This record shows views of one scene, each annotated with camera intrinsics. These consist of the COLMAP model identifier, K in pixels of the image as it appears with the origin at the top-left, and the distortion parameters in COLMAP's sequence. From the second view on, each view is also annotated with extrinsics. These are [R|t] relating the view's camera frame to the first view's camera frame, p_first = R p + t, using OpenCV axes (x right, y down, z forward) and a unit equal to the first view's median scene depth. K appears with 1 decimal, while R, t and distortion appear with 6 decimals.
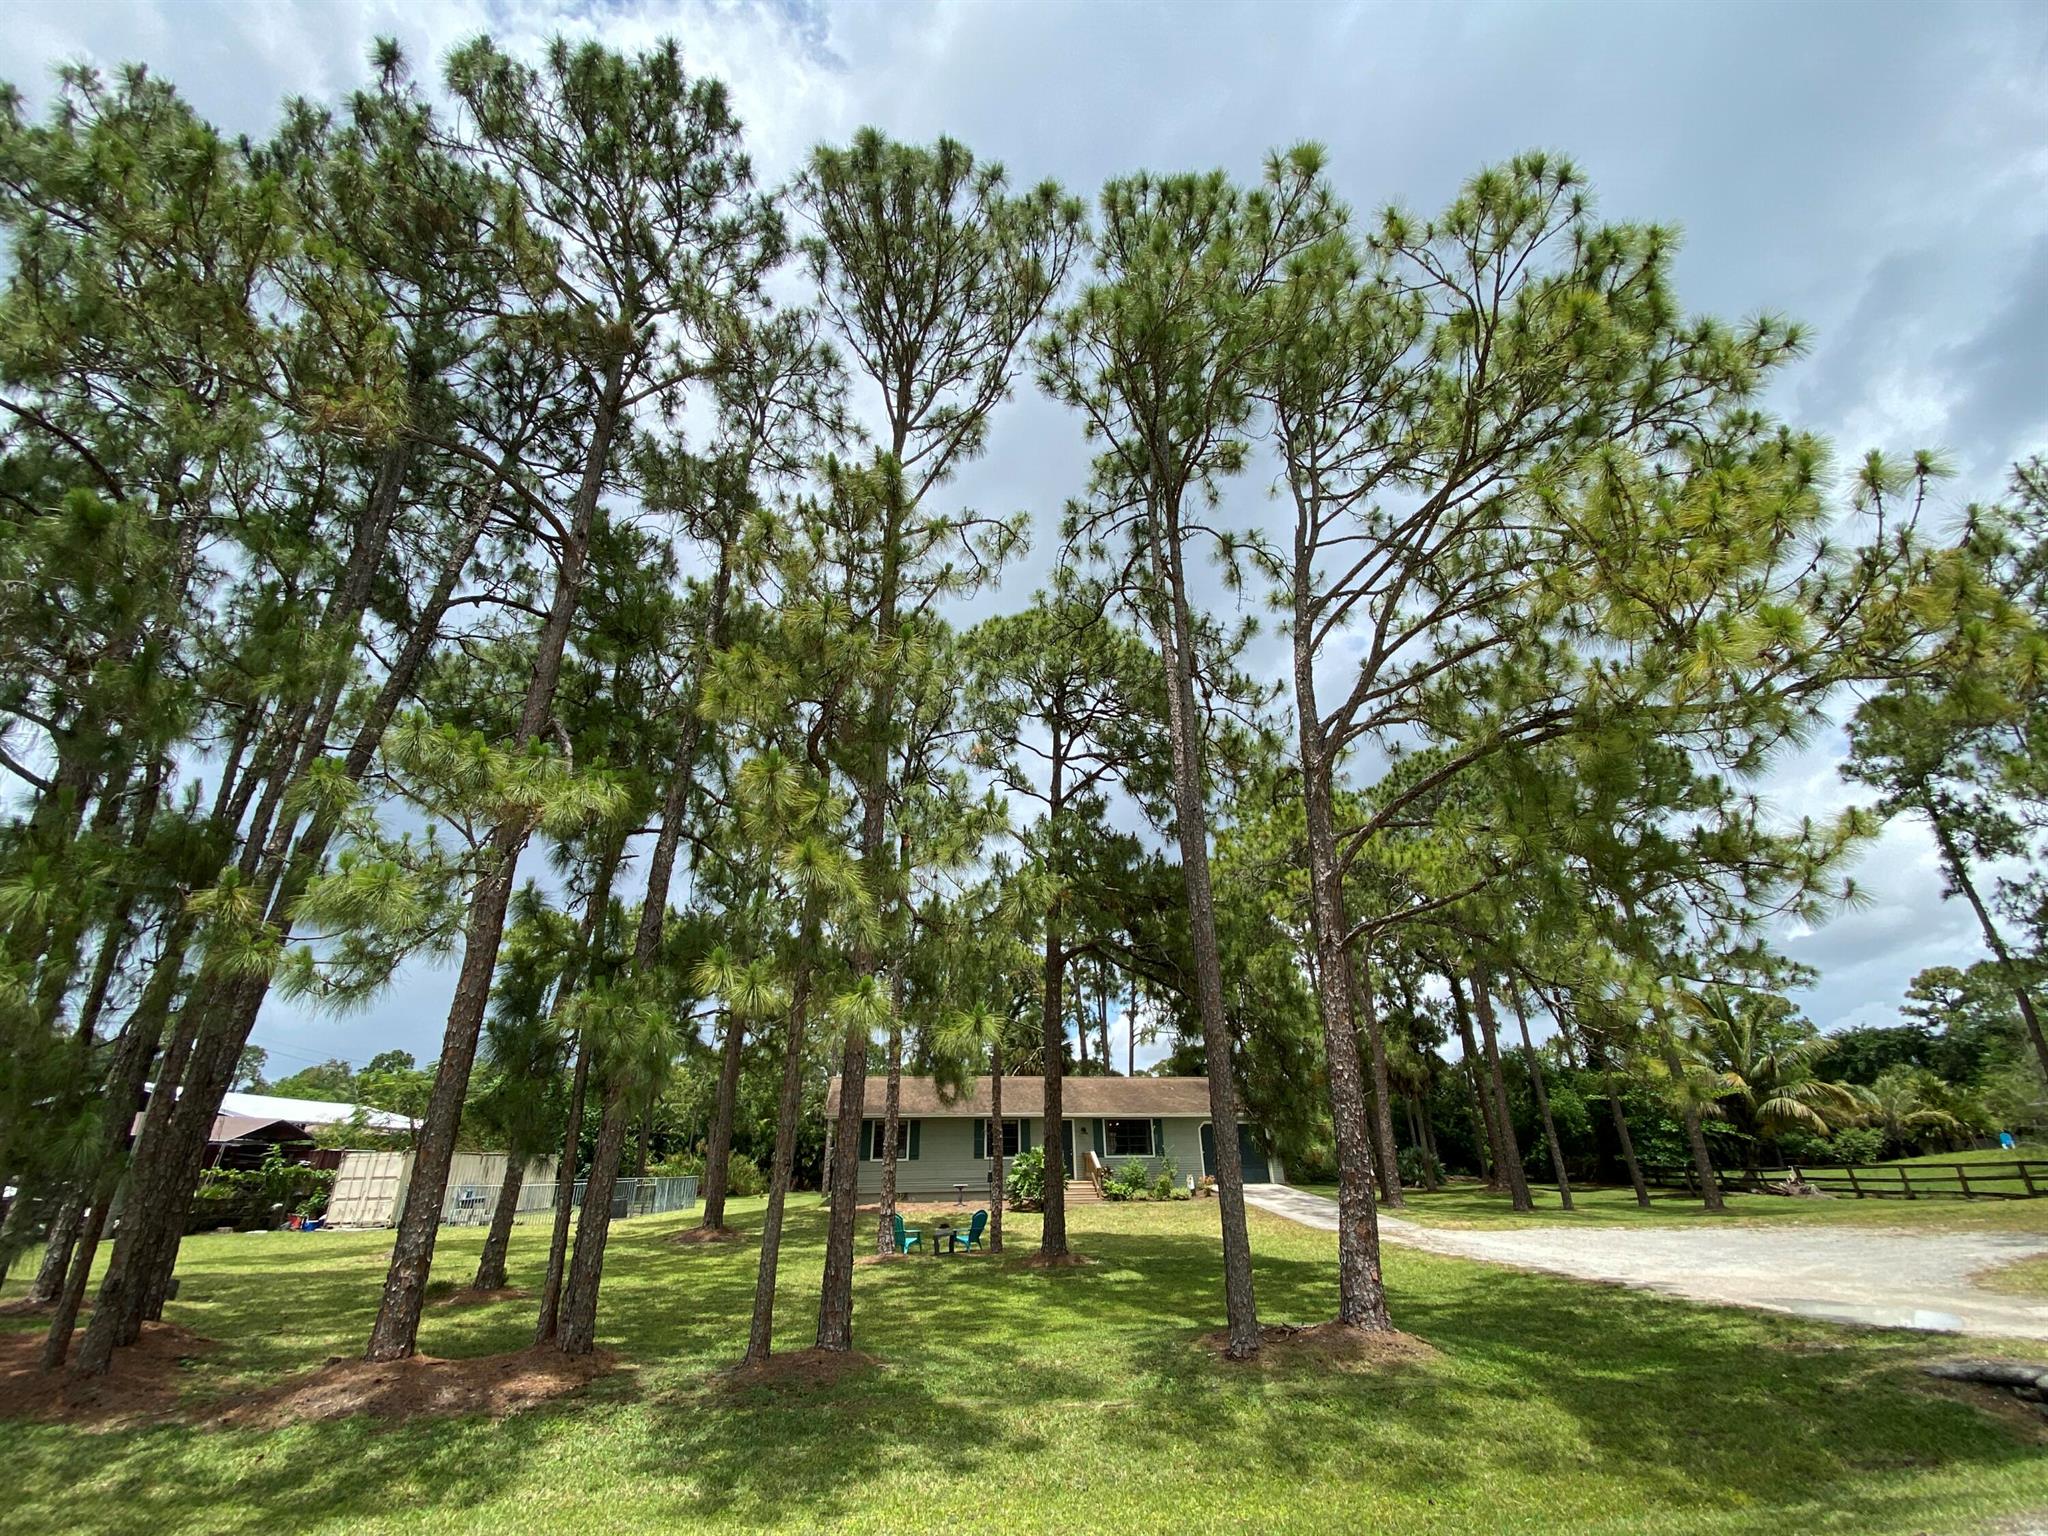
lens RADIAL K [[819.5, 0, 1023.9], [0, 819.5, 771.7], [0, 0, 1]] dist [0.014124, -0.017468]
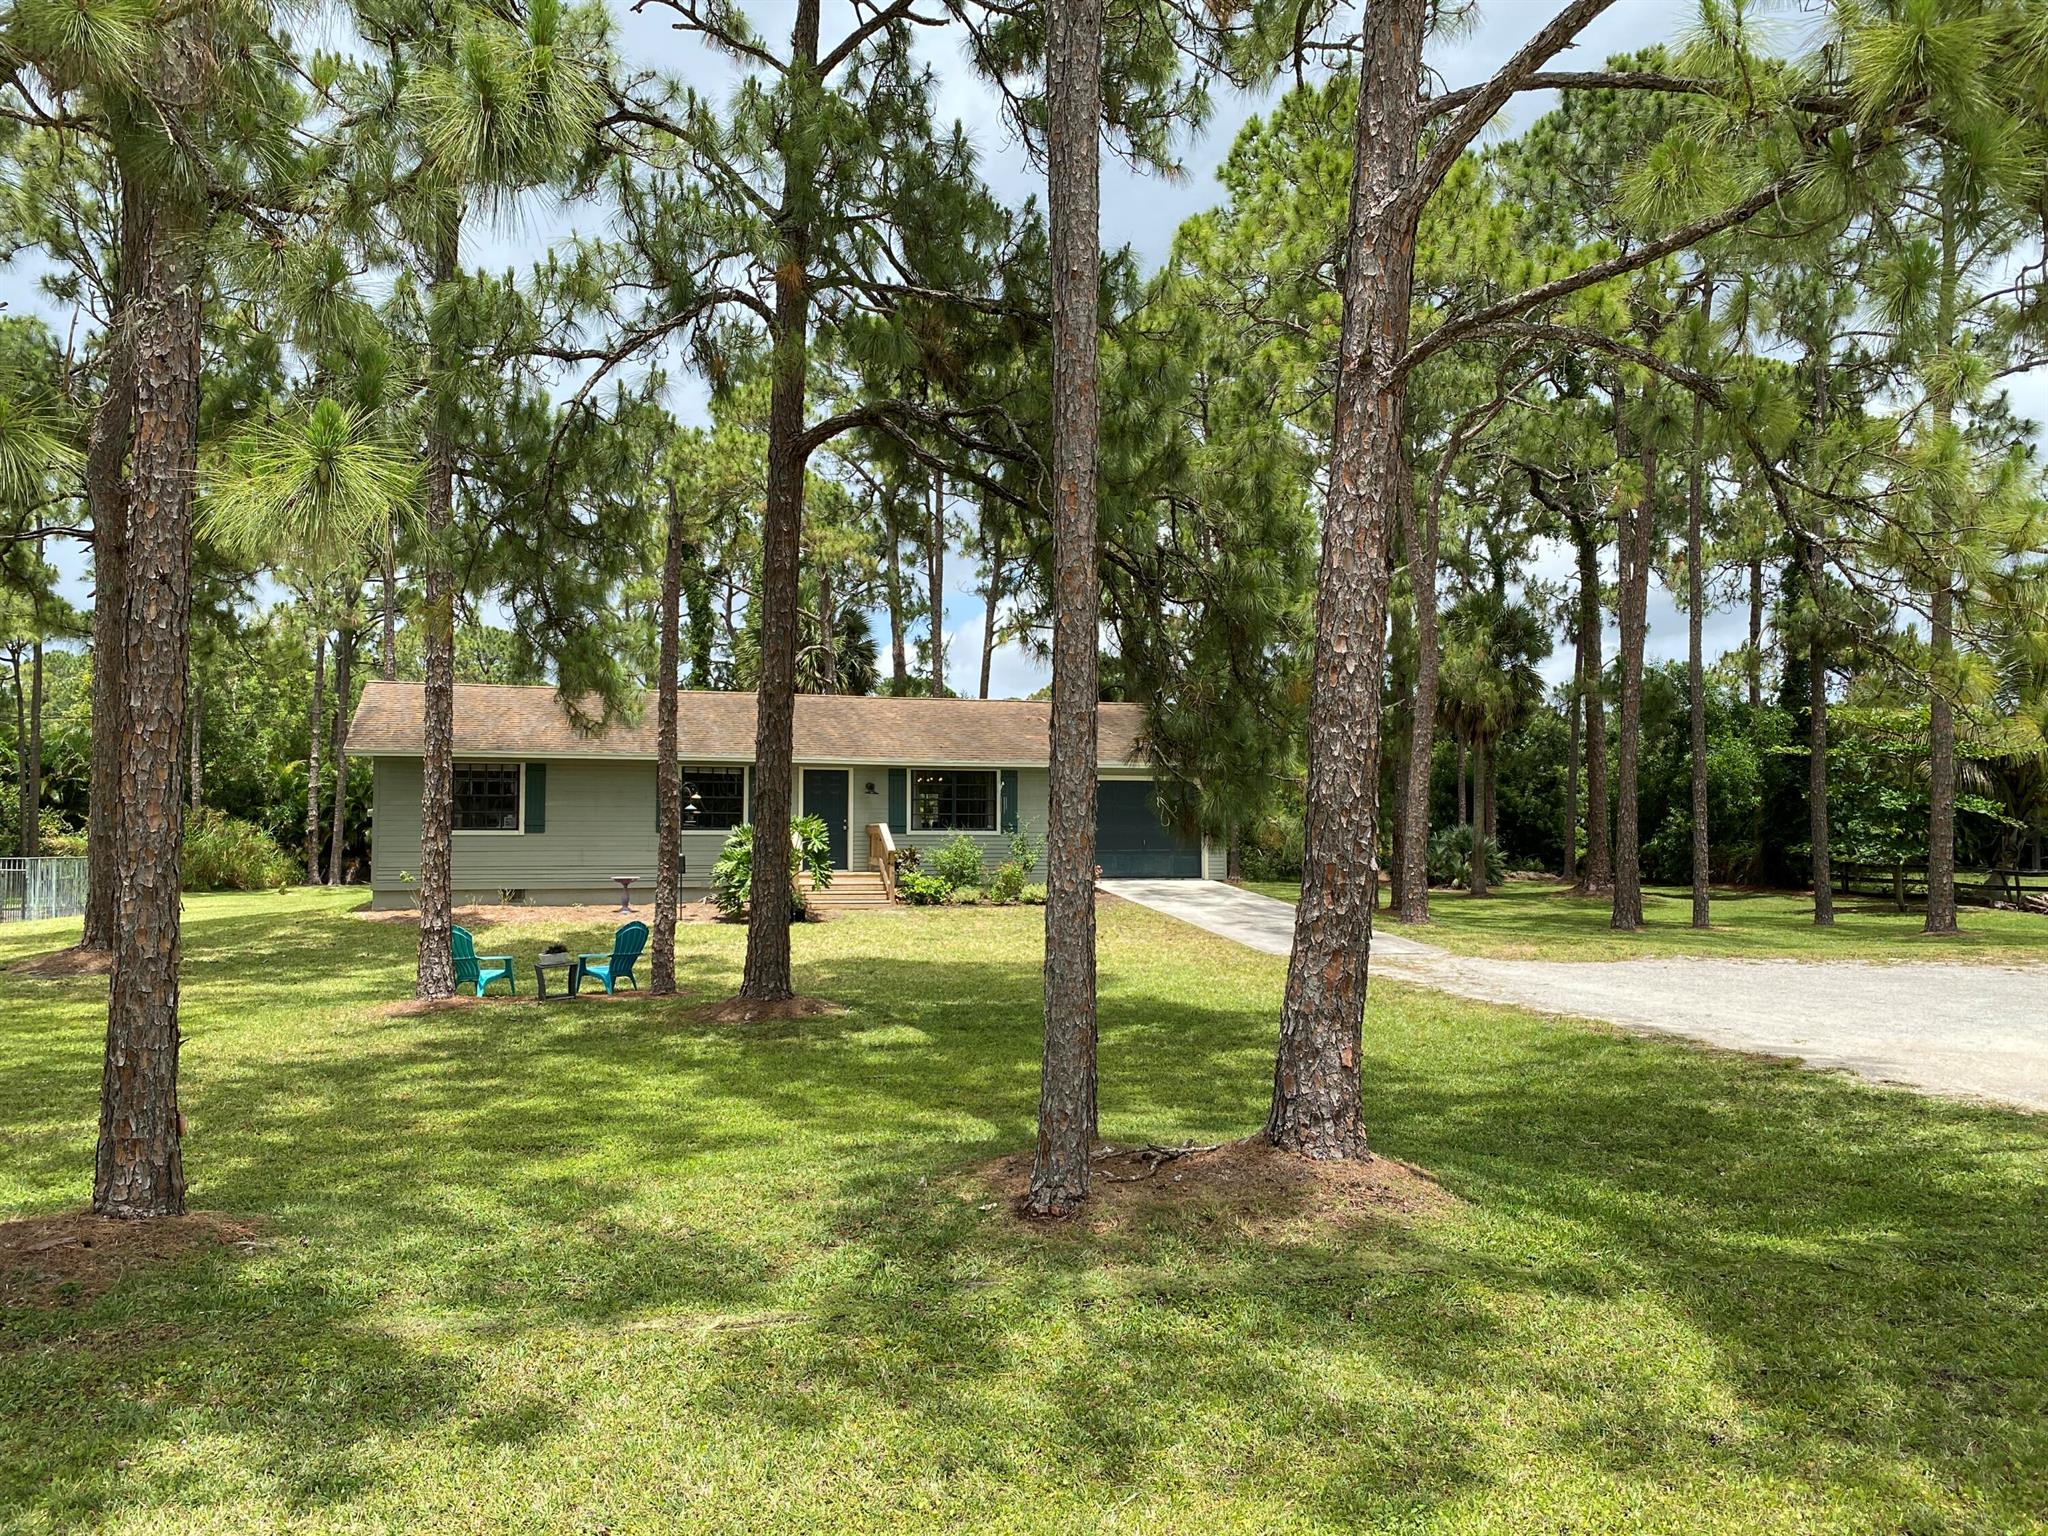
lens RADIAL K [[1542.0, 0, 962.6], [0, 1542.0, 775.1], [0, 0, 1]] dist [0.066587, -0.087858]
pose [[0.995009, 0.017345, 0.098267, 0.045800], [-0.054280, 0.920415, 0.387156, 0.049439], [-0.083731, -0.390557, 0.916763, 0.103783]]
